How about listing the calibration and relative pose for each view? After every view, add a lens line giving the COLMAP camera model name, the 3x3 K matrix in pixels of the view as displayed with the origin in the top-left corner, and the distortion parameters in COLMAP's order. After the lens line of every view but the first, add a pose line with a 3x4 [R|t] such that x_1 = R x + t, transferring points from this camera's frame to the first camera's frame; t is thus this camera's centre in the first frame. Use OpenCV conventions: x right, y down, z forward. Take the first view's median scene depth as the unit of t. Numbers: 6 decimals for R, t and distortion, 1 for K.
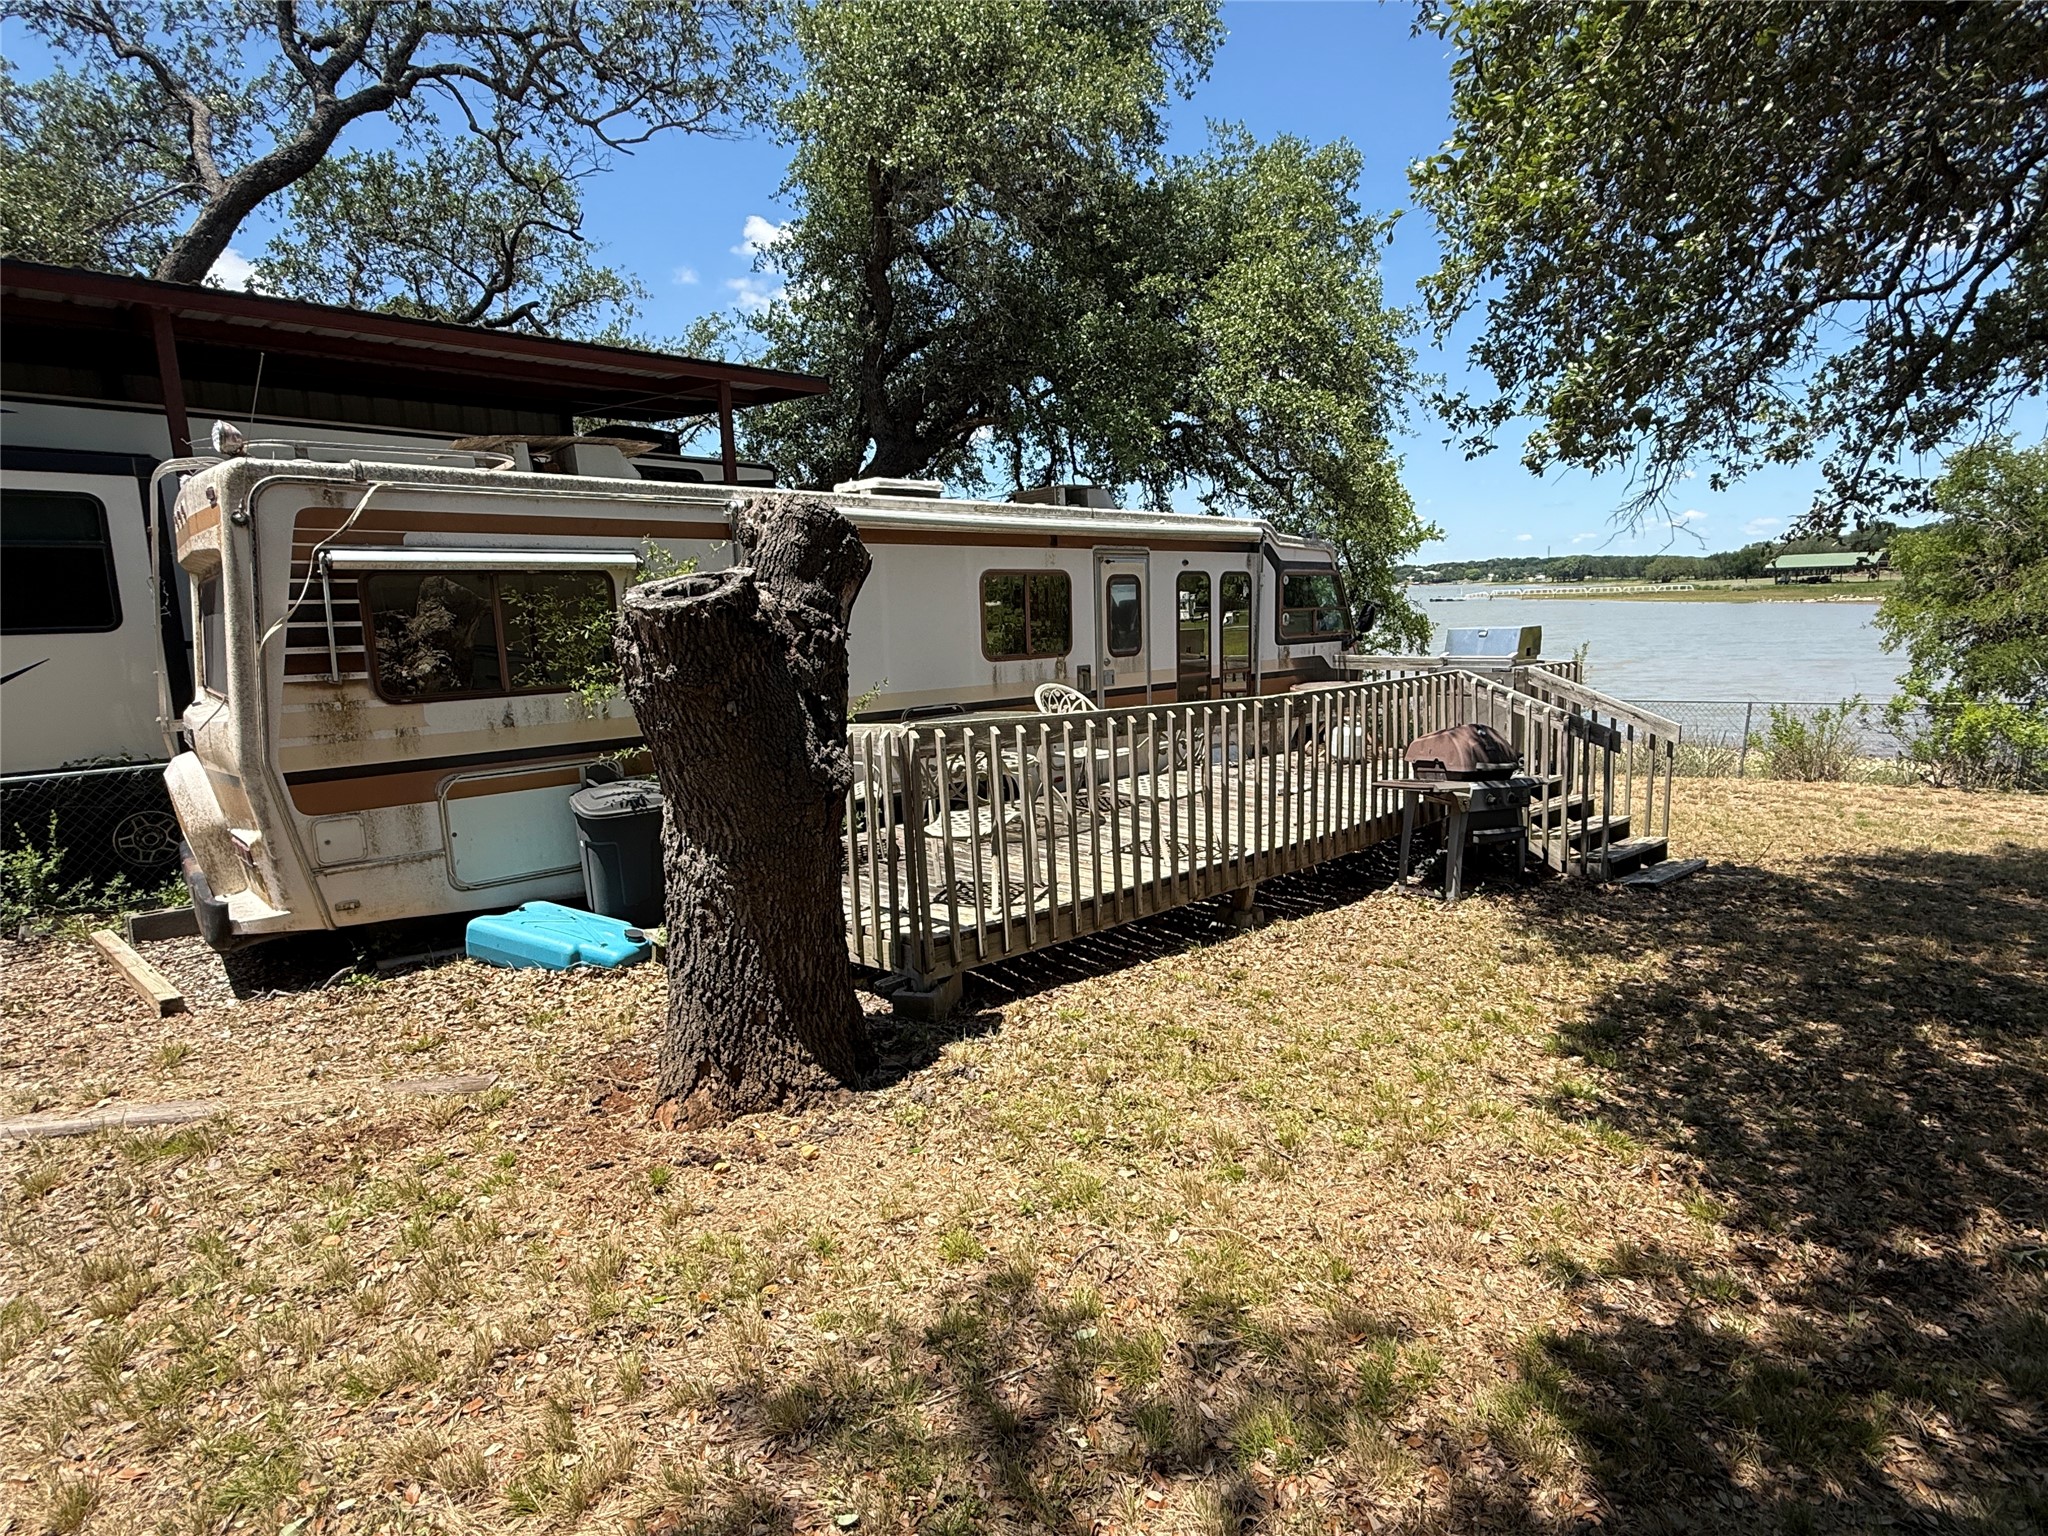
lens RADIAL K [[1034.8, 0, 1019.4], [0, 1034.8, 801.3], [0, 0, 1]] dist [-0.000540, -0.000304]
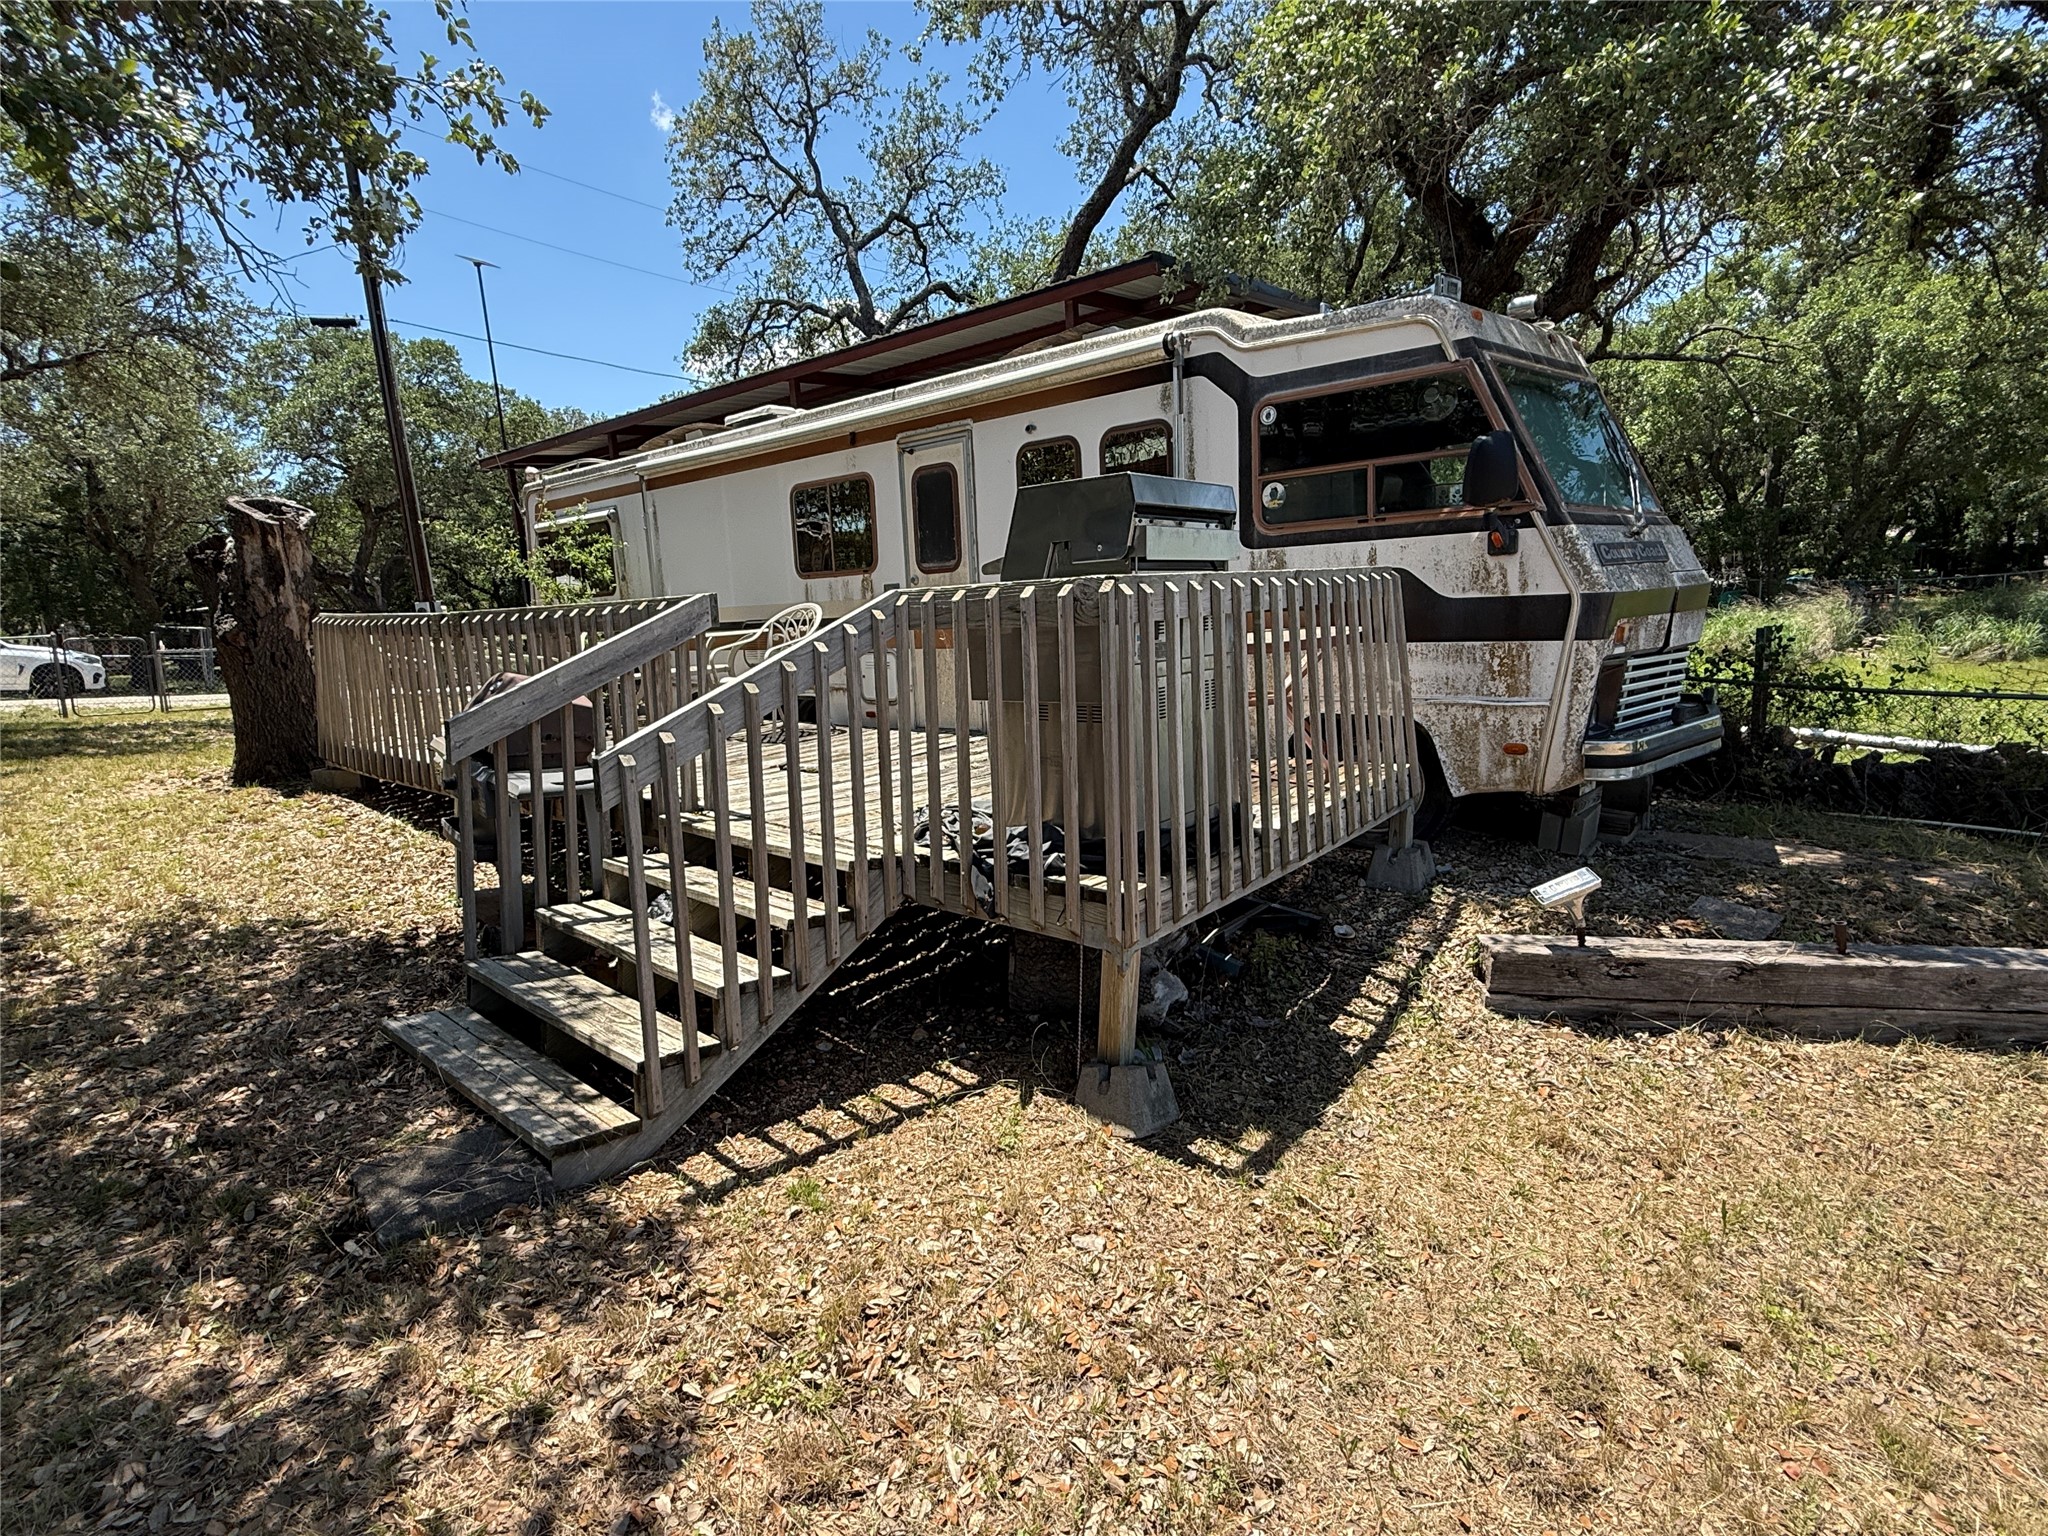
lens RADIAL K [[1034.8, 0, 1019.4], [0, 1034.8, 801.3], [0, 0, 1]] dist [-0.000540, -0.000304]
pose [[0.115696, 0.190757, -0.974796, 0.912271], [-0.154255, 0.972930, 0.172084, -0.119411], [0.981234, 0.130457, 0.141989, 0.997018]]
